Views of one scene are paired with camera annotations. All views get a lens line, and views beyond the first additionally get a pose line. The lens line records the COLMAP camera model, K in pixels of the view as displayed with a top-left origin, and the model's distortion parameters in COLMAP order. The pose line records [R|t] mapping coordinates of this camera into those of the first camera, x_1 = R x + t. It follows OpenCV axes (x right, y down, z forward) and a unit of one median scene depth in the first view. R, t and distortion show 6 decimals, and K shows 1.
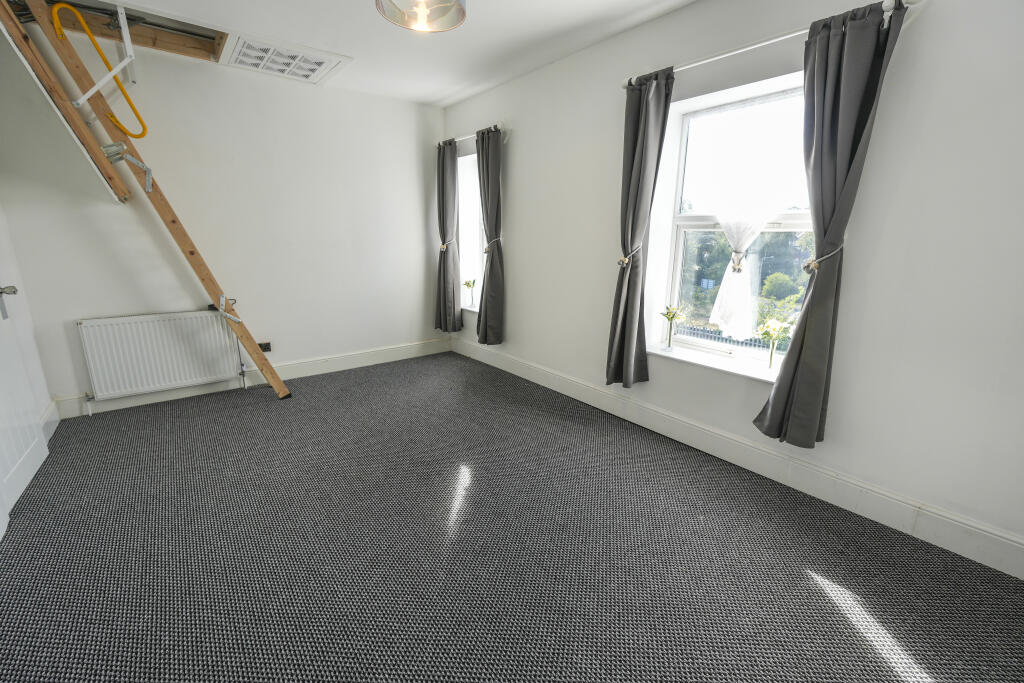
lens RADIAL K [[429.8, 0, 515.9], [0, 429.8, 333.6], [0, 0, 1]] dist [-0.002393, -0.000290]
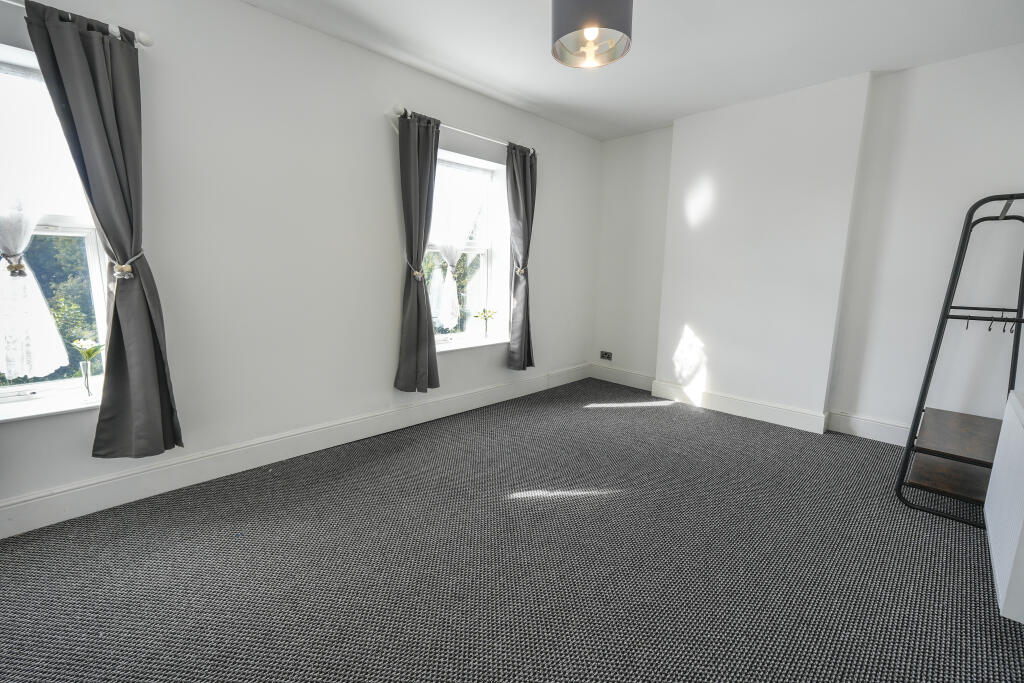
lens RADIAL K [[444.1, 0, 512.0], [0, 444.1, 341.5], [0, 0, 1]] dist [-0.001673, -0.000187]
pose [[-0.104094, -0.204309, 0.973356, -0.966302], [0.171662, 0.960294, 0.219925, -0.238512], [-0.979641, 0.189981, -0.064889, 0.933790]]
